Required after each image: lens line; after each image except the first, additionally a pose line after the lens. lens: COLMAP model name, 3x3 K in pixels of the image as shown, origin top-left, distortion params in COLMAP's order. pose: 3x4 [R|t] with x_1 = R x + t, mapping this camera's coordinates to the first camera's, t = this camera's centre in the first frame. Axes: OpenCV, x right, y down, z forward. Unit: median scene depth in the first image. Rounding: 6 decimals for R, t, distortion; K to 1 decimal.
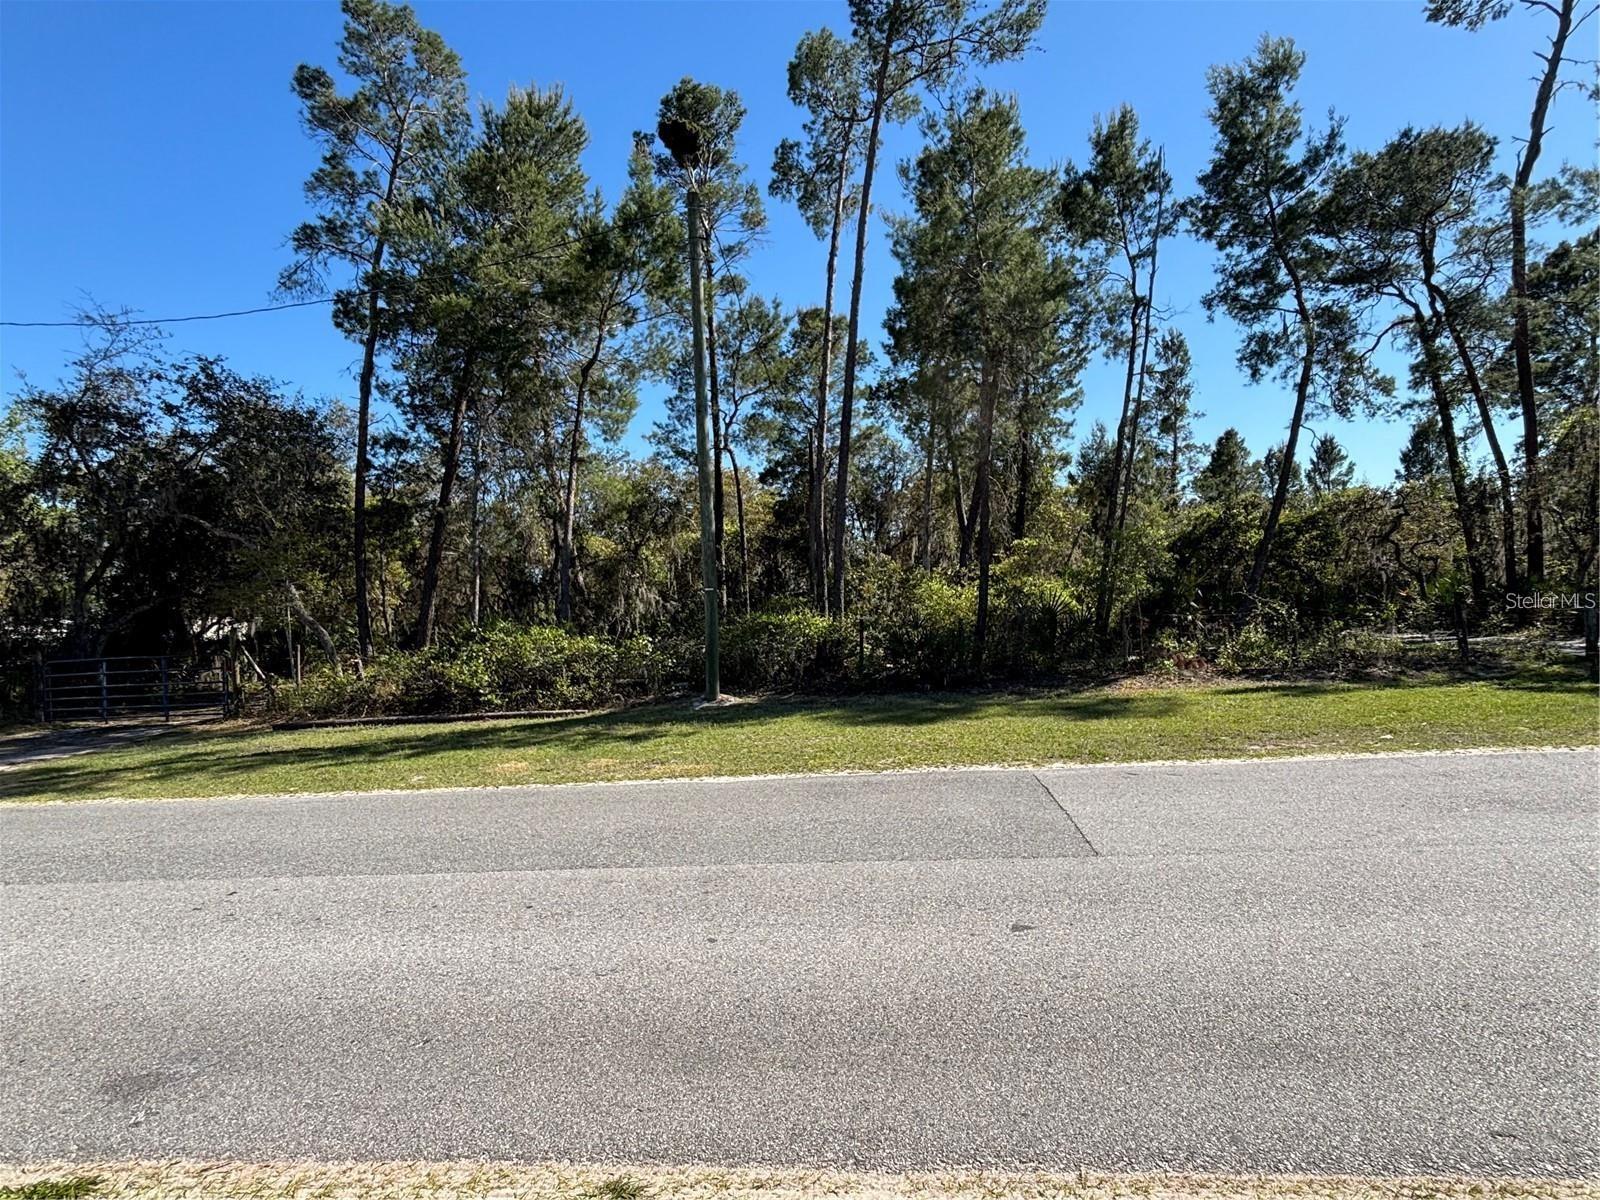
lens RADIAL K [[910.5, 0, 801.1], [0, 910.5, 604.2], [0, 0, 1]] dist [0.001003, 0.000806]
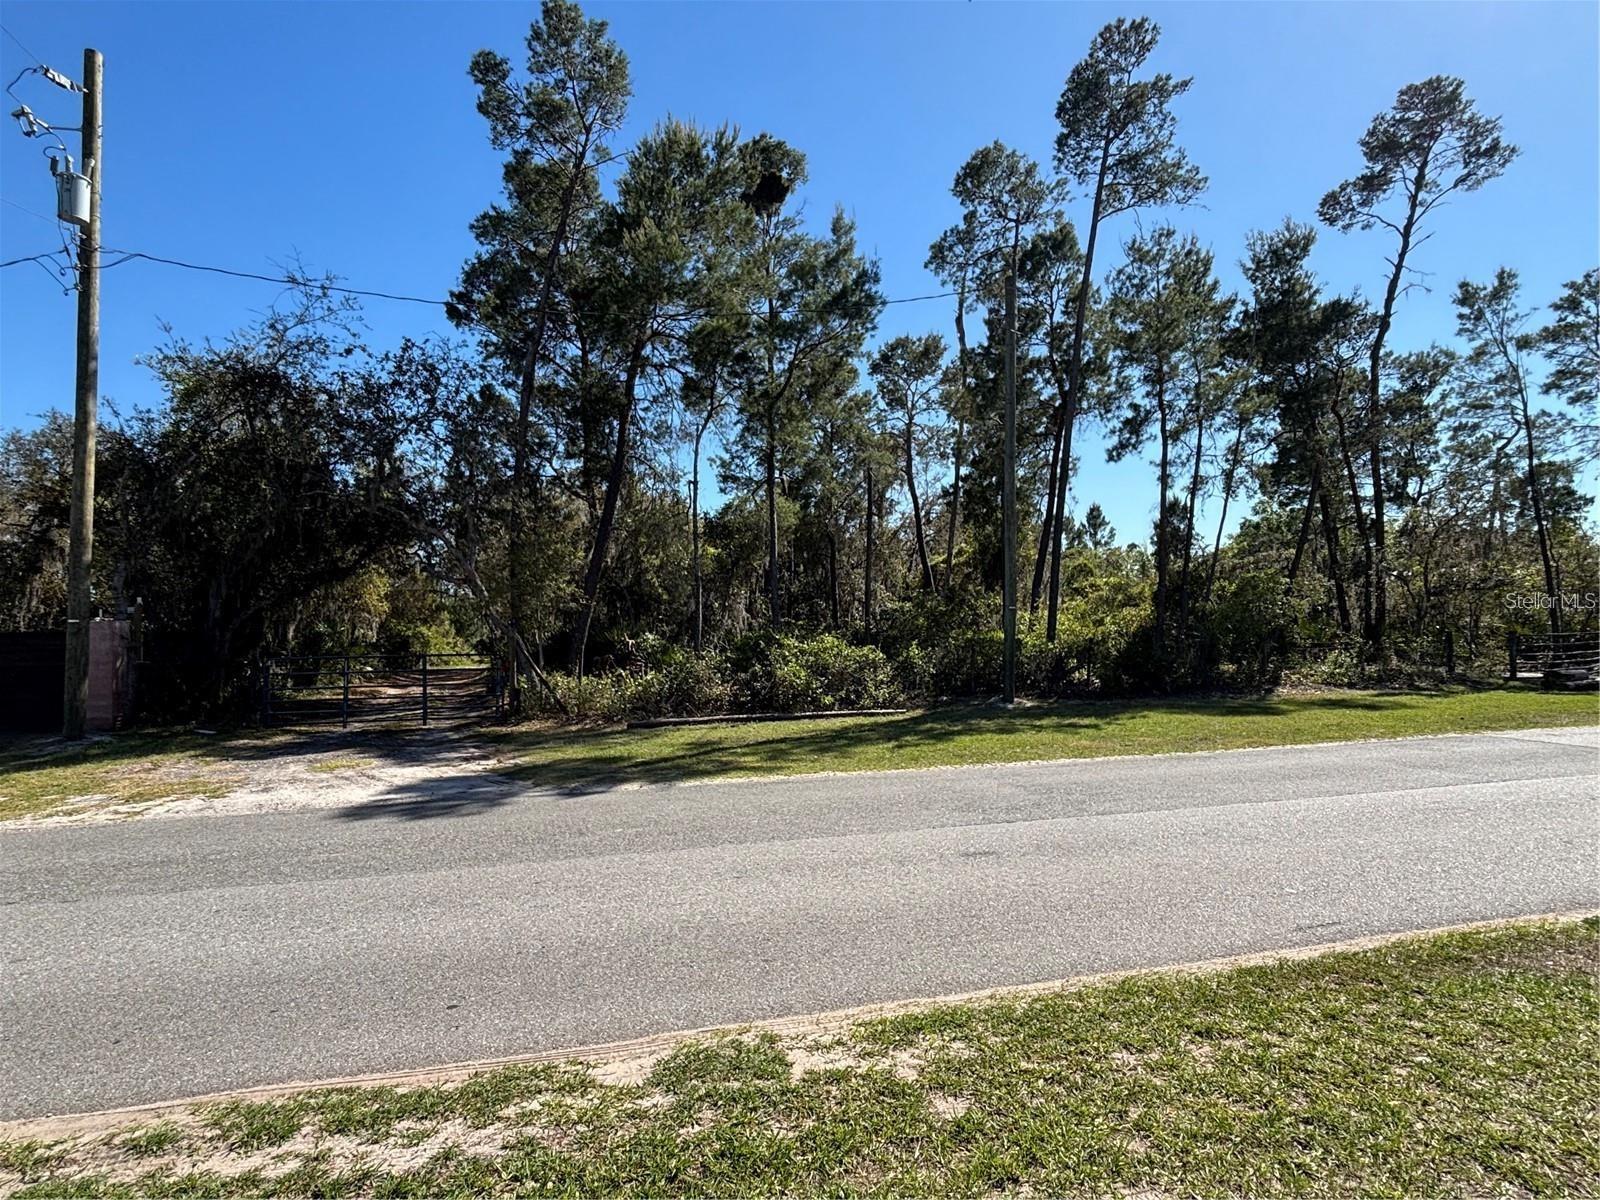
lens RADIAL K [[910.5, 0, 801.1], [0, 910.5, 604.2], [0, 0, 1]] dist [0.001003, 0.000806]
pose [[0.933793, 0.037586, 0.355834, -0.405326], [-0.023569, 0.998769, -0.043647, 0.021882], [-0.357036, 0.032371, 0.933530, -0.002416]]
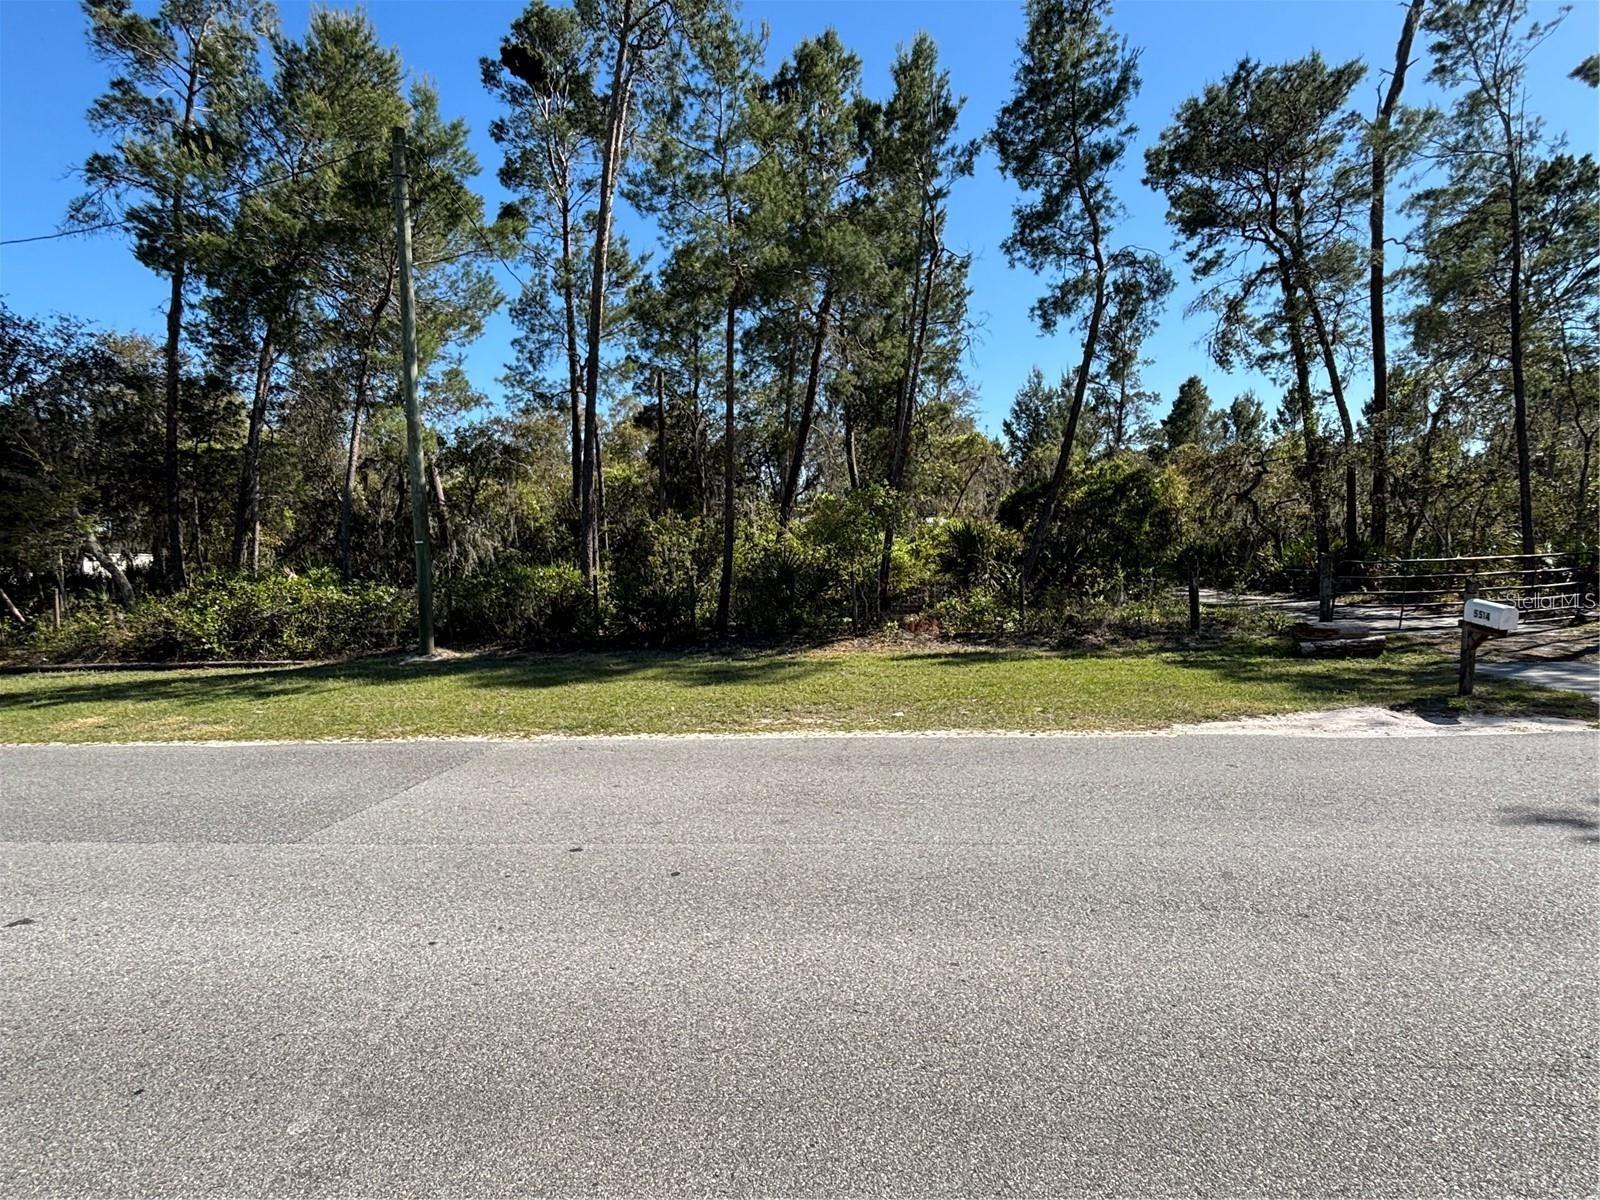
lens RADIAL K [[910.5, 0, 799.1], [0, 910.5, 601.8], [0, 0, 1]] dist [0.001123, 0.000746]
pose [[0.999558, 0.019590, -0.022377, 0.238647], [-0.018178, 0.997931, 0.061667, -0.014103], [0.023539, -0.061233, 0.997846, 0.018115]]
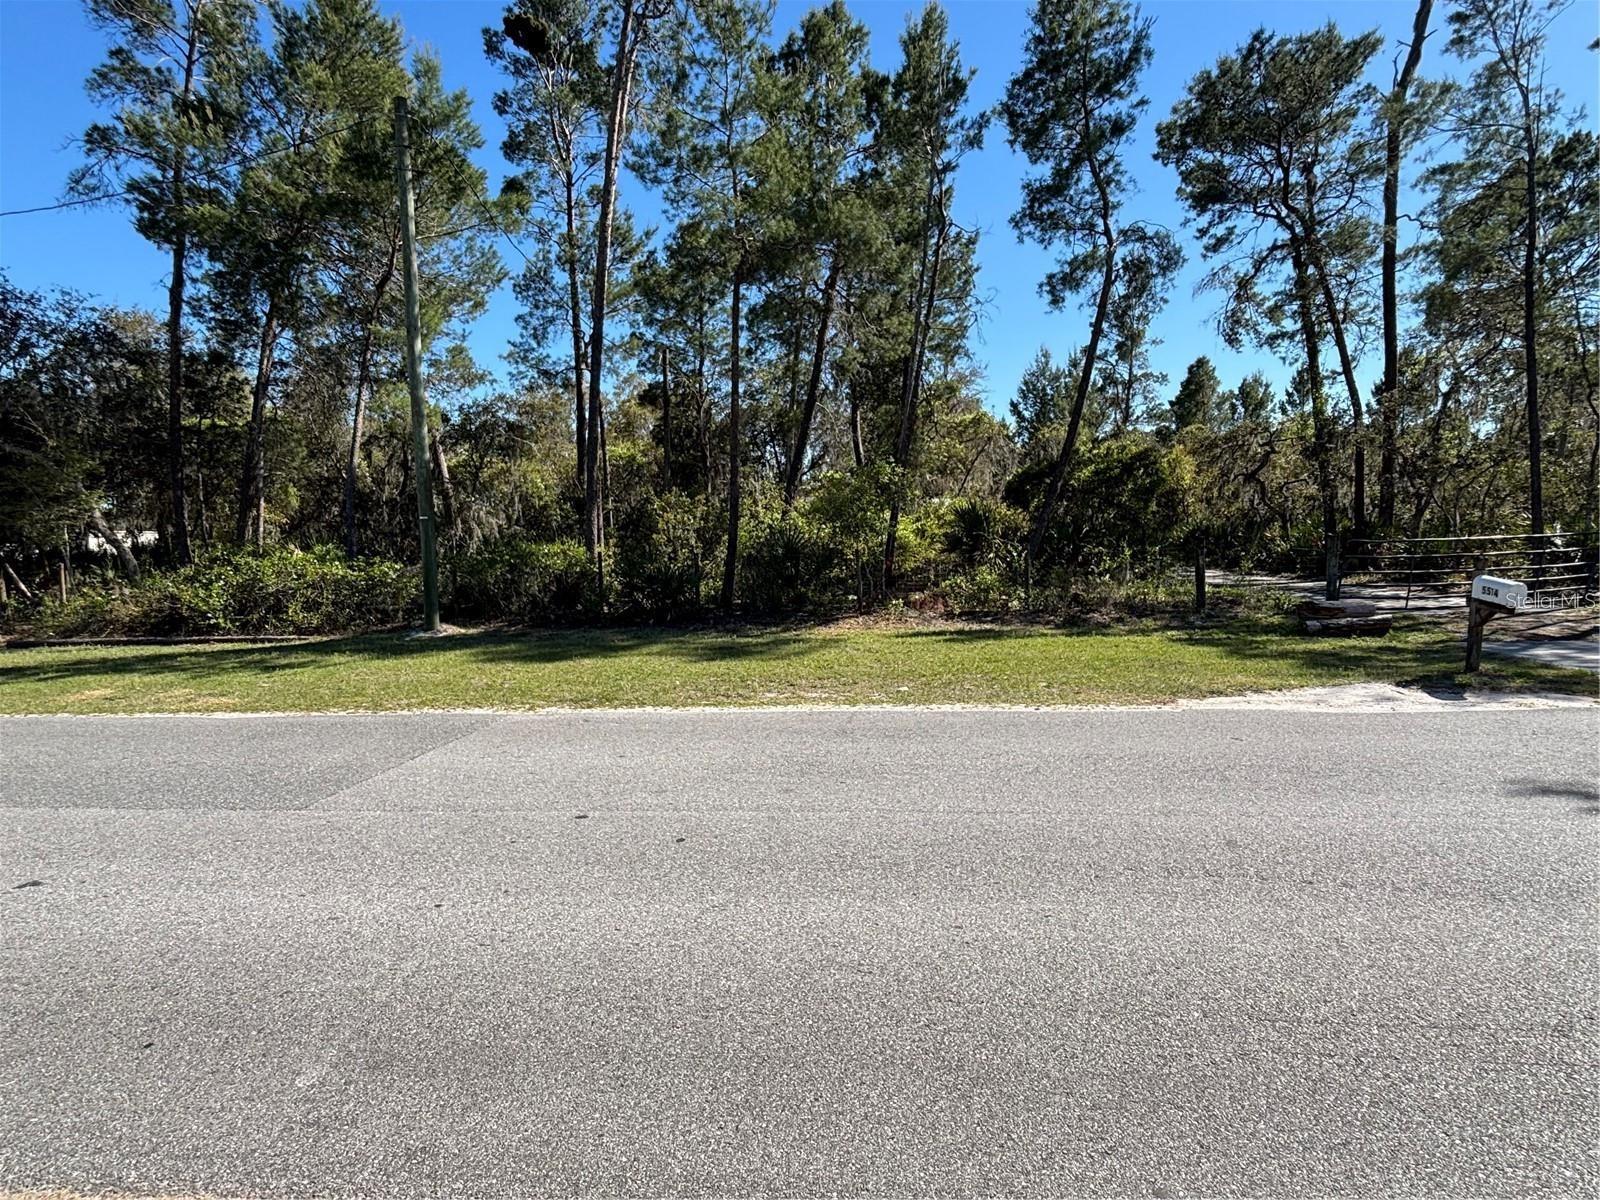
lens RADIAL K [[910.5, 0, 801.1], [0, 910.5, 604.2], [0, 0, 1]] dist [0.001003, 0.000806]
pose [[0.999404, 0.024022, -0.024790, 0.238463], [-0.021843, 0.996168, 0.084694, -0.010770], [0.026729, -0.084102, 0.996099, 0.018771]]
